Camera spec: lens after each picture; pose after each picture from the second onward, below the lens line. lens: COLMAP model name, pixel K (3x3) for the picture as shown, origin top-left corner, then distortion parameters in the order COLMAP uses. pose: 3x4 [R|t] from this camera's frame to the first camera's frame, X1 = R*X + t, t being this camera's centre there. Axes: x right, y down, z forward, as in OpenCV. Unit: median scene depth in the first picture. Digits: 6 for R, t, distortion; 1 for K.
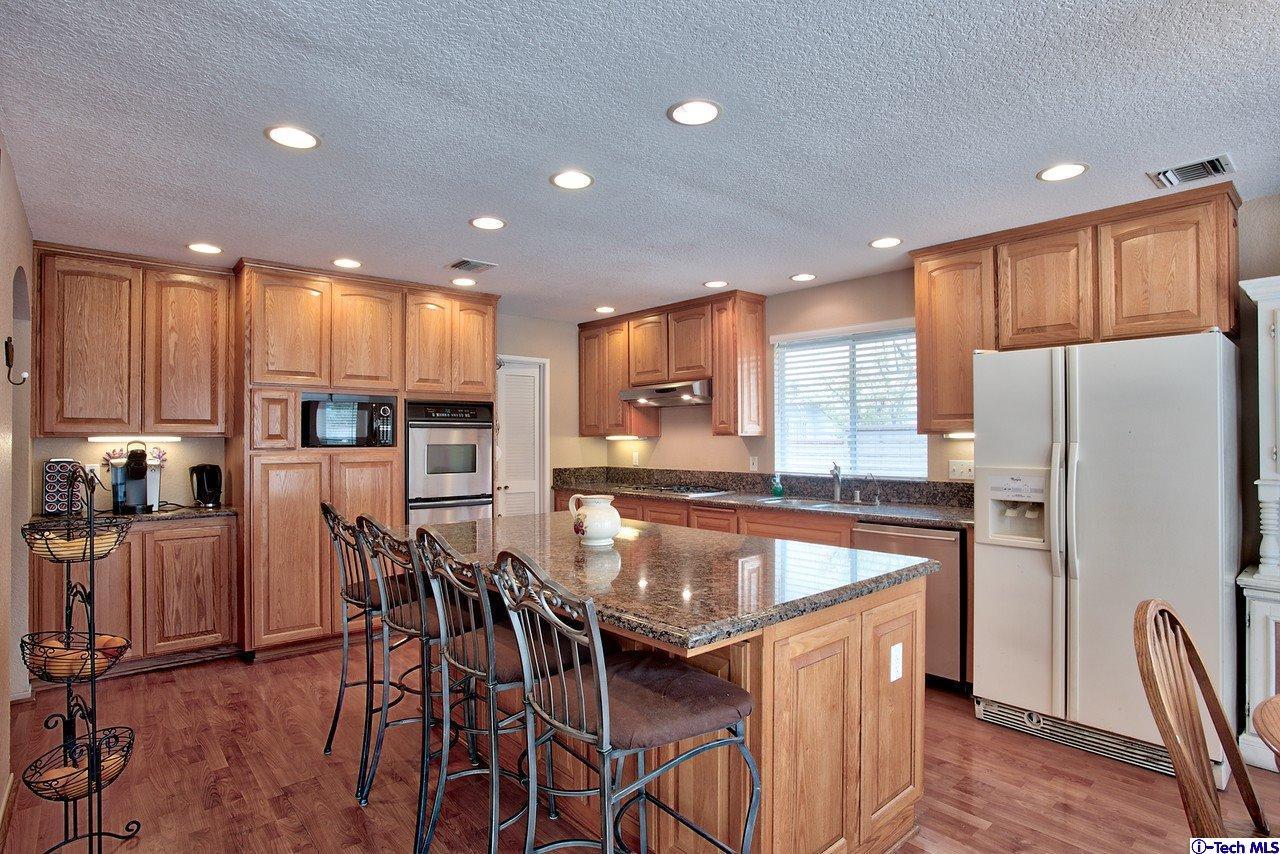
lens RADIAL K [[669.3, 0, 630.0], [0, 669.3, 435.2], [0, 0, 1]] dist [-0.013587, 0.001176]
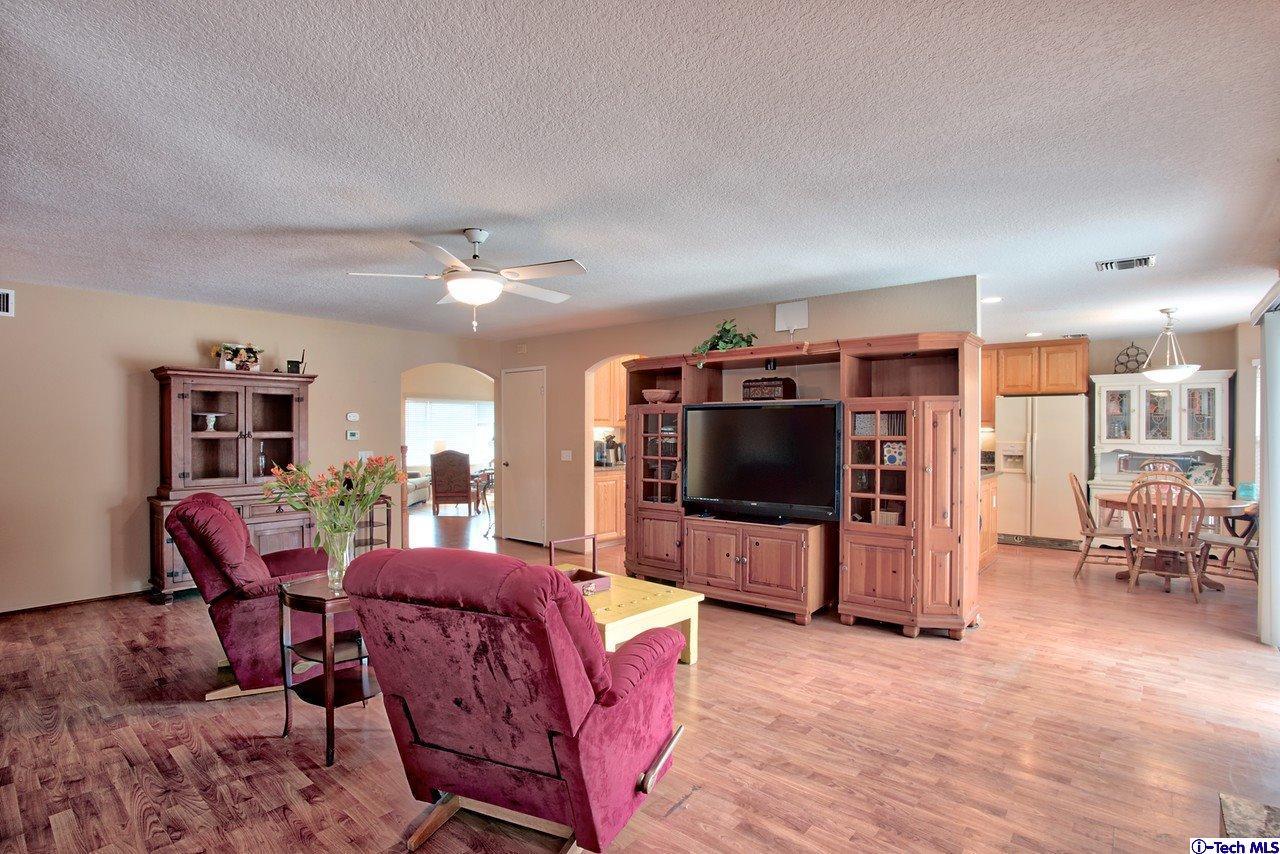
lens RADIAL K [[635.5, 0, 638.2], [0, 635.5, 432.5], [0, 0, 1]] dist [-0.047648, 0.009169]
pose [[0.991519, 0.005441, 0.129845, -0.755087], [-0.007188, 0.999890, 0.012994, -0.006732], [-0.129760, -0.013817, 0.991449, -0.781782]]
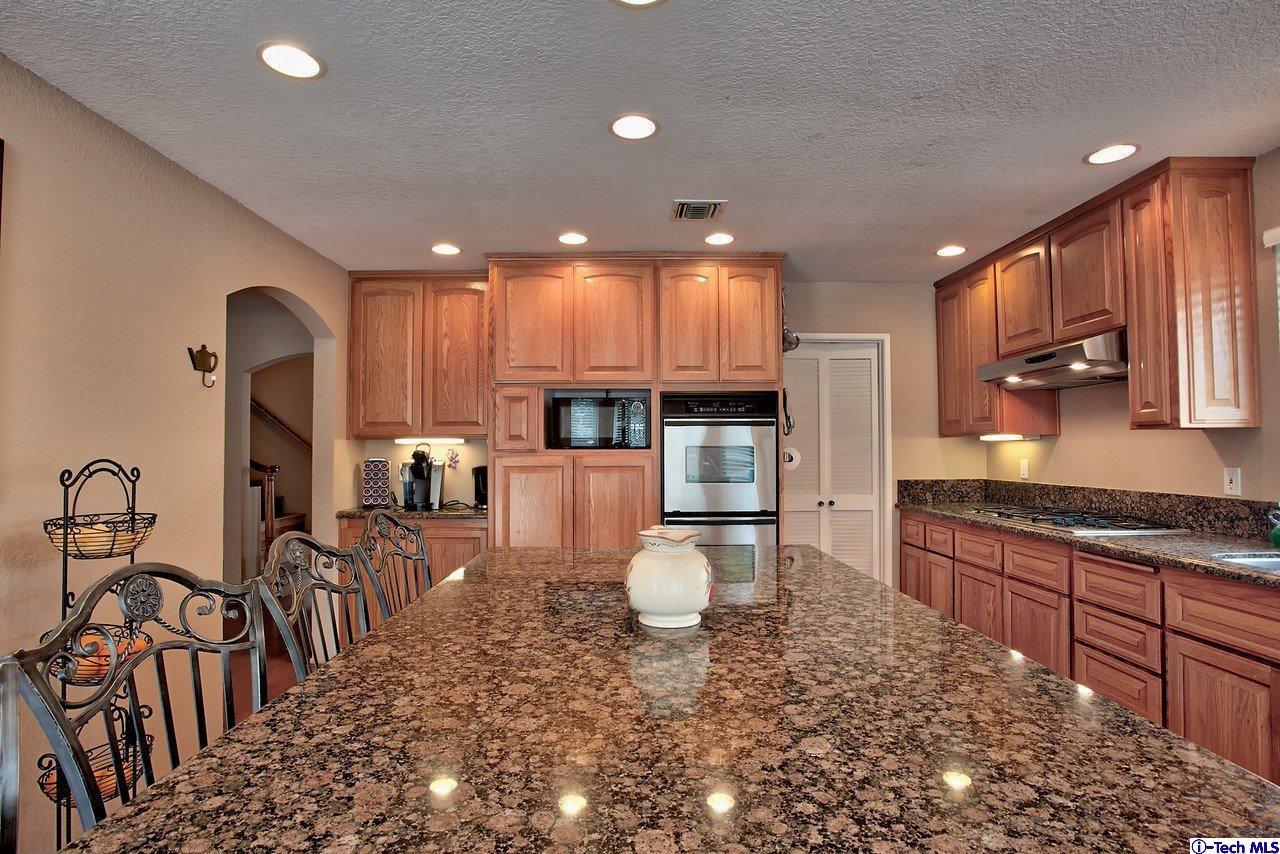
lens RADIAL K [[635.5, 0, 650.2], [0, 635.5, 437.2], [0, 0, 1]] dist [-0.047648, 0.009169]
pose [[0.775064, -0.013280, -0.631743, 0.149185], [0.005548, 0.999884, -0.014212, 0.013291], [0.631858, 0.007510, 0.775048, 0.361268]]
